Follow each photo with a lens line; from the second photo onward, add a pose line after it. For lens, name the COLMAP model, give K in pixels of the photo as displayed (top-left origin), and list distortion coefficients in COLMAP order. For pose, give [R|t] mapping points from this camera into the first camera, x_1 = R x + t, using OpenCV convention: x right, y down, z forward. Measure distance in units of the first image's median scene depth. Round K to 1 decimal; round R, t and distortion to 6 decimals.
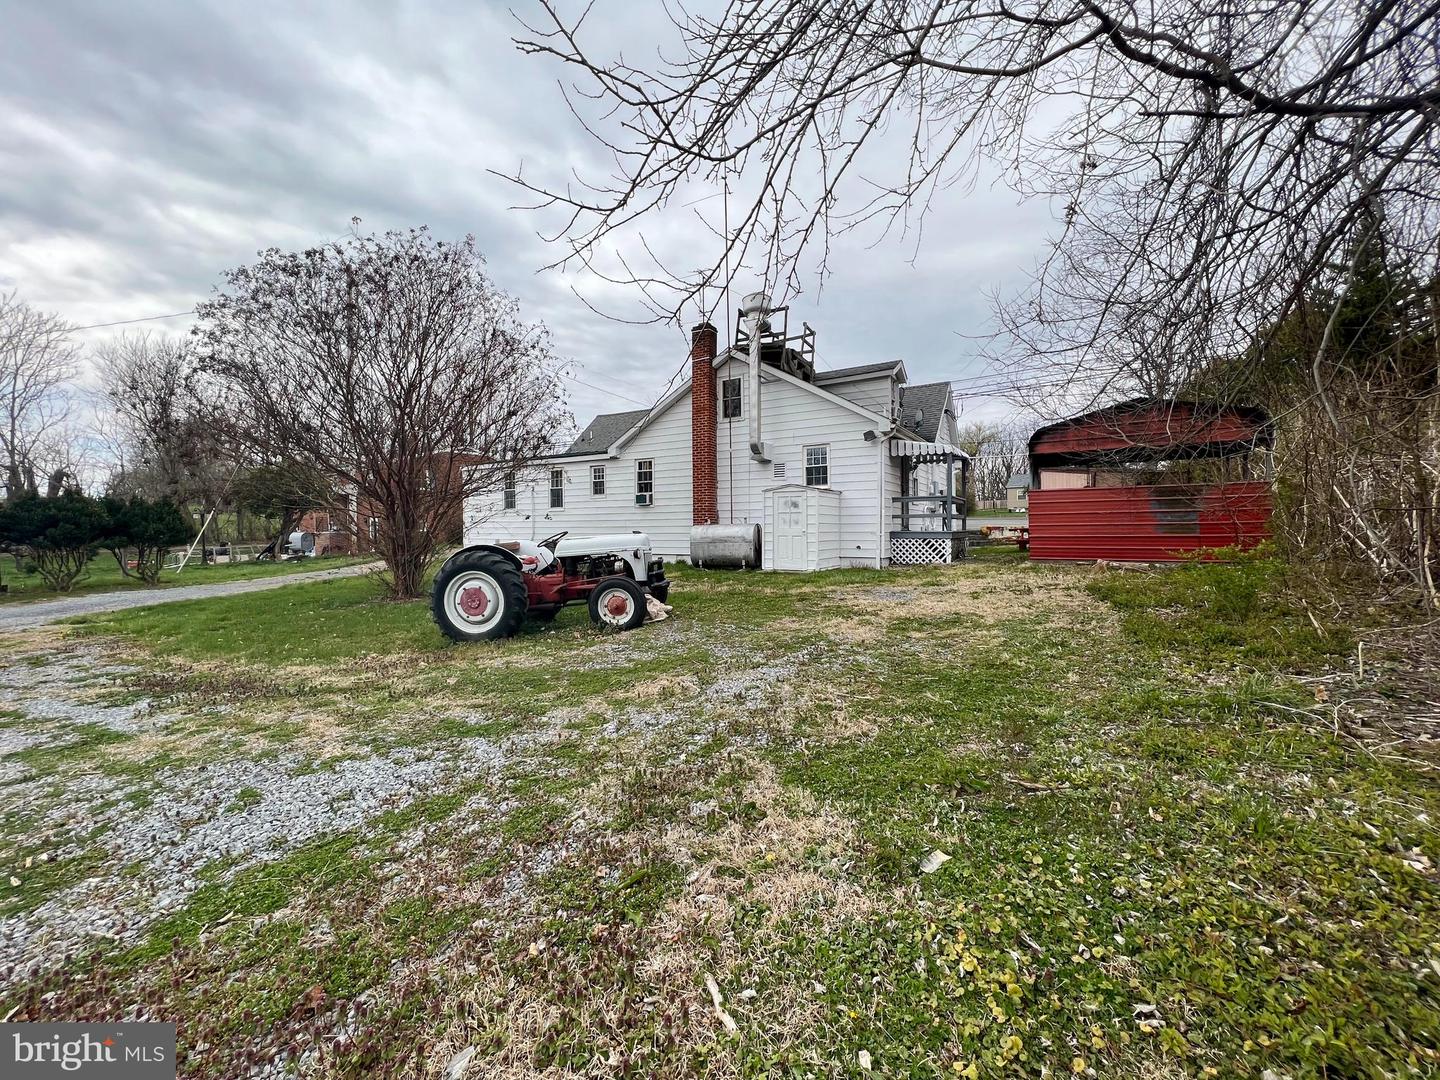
lens RADIAL K [[573.9, 0, 713.8], [0, 573.9, 537.9], [0, 0, 1]] dist [-0.000992, 0.000209]
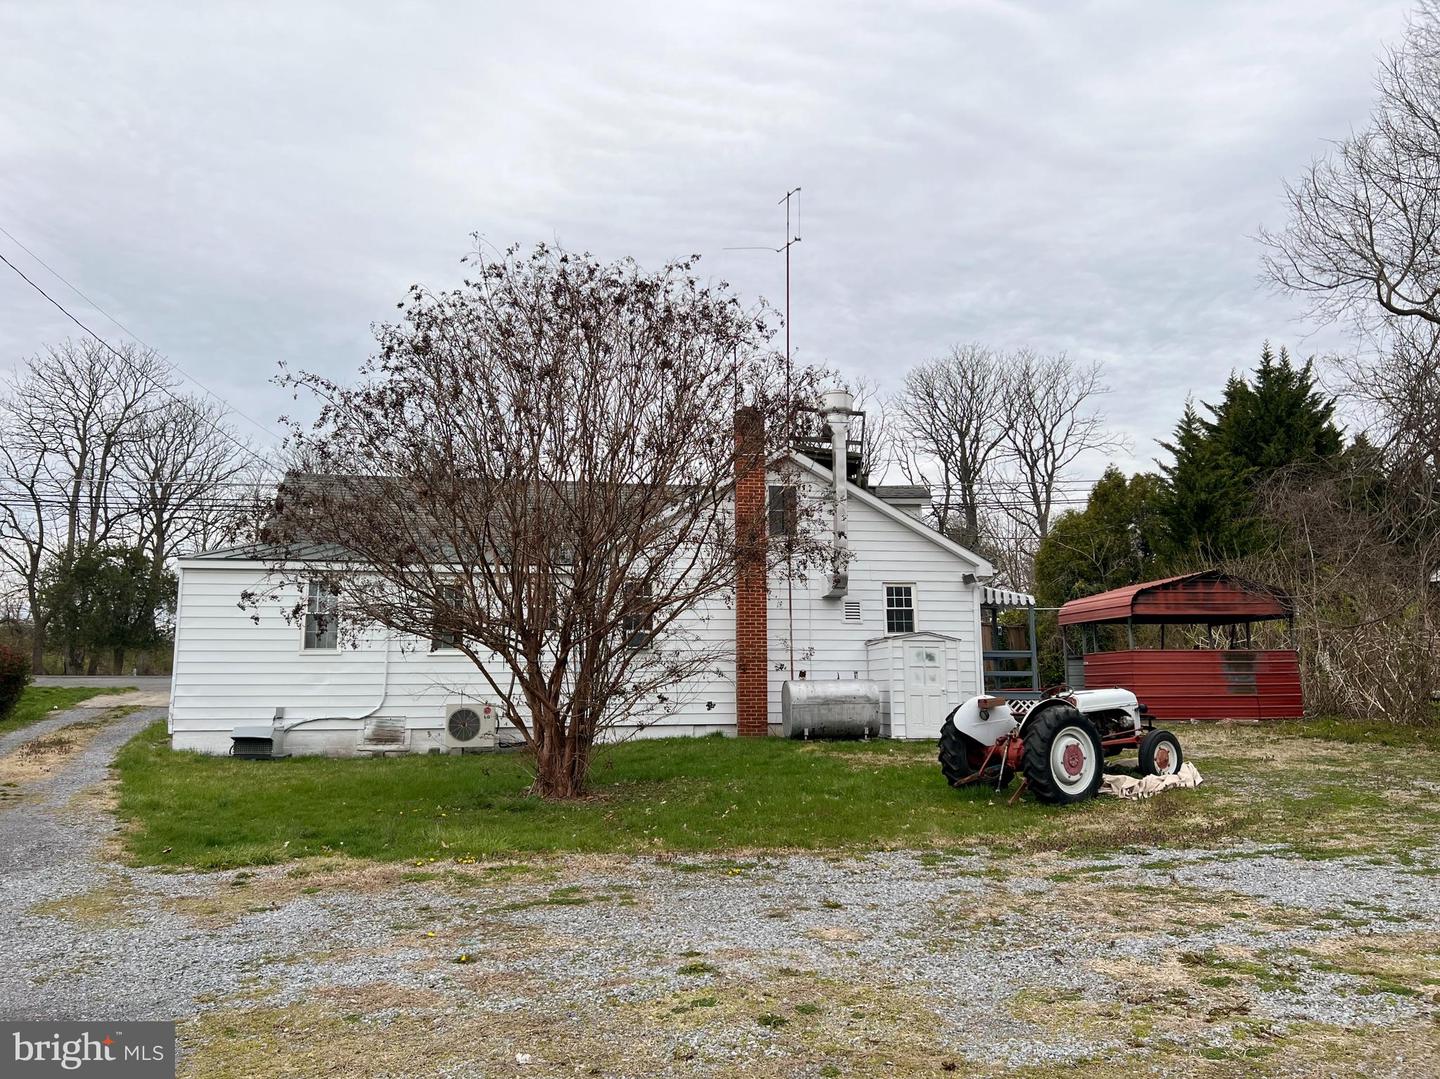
lens RADIAL K [[1076.4, 0, 722.6], [0, 1076.4, 519.7], [0, 0, 1]] dist [0.064243, -0.065572]
pose [[0.774252, 0.103865, 0.624297, -1.520568], [0.007185, 0.984935, -0.172776, 0.018974], [-0.632837, 0.138258, 0.761841, -0.031680]]
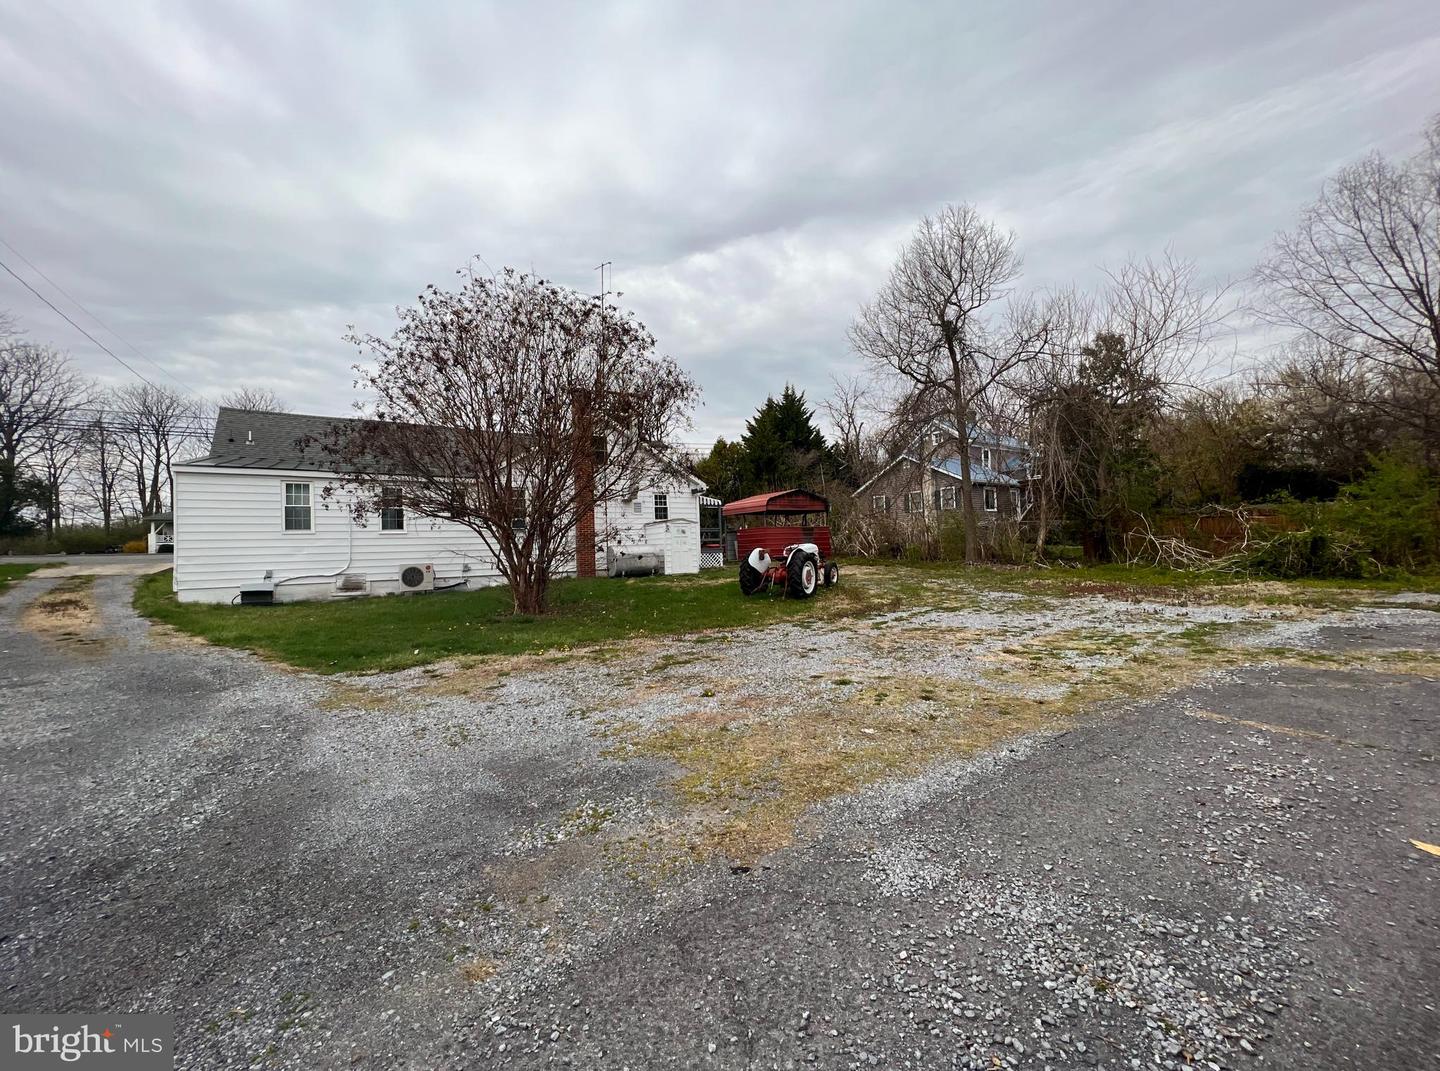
lens RADIAL K [[573.9, 0, 720.6], [0, 573.9, 533.9], [0, 0, 1]] dist [-0.000992, 0.000209]
pose [[0.435156, 0.017858, 0.900178, -1.739868], [0.041070, 0.998369, -0.039660, 0.021069], [-0.899418, 0.054229, 0.433713, 0.313019]]
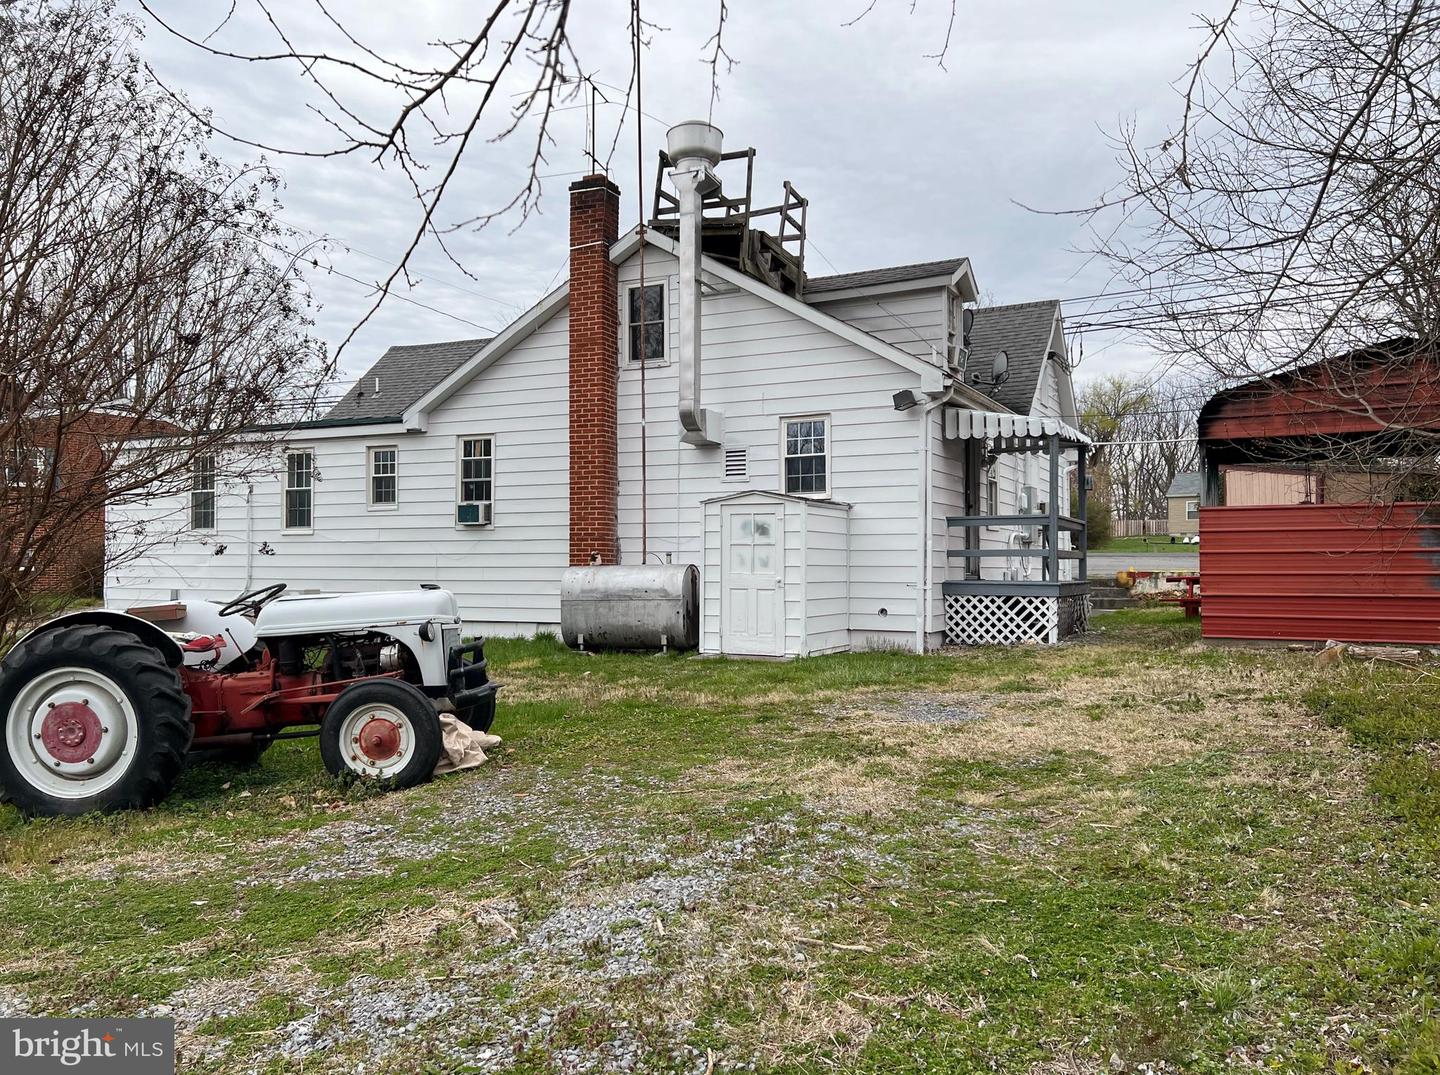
lens RADIAL K [[1076.4, 0, 719.0], [0, 1076.4, 545.6], [0, 0, 1]] dist [0.064243, -0.065572]
pose [[0.997027, 0.009396, 0.076482, 0.039958], [-0.006818, 0.999402, -0.033895, -0.014266], [-0.076755, 0.033273, 0.996495, 0.045644]]
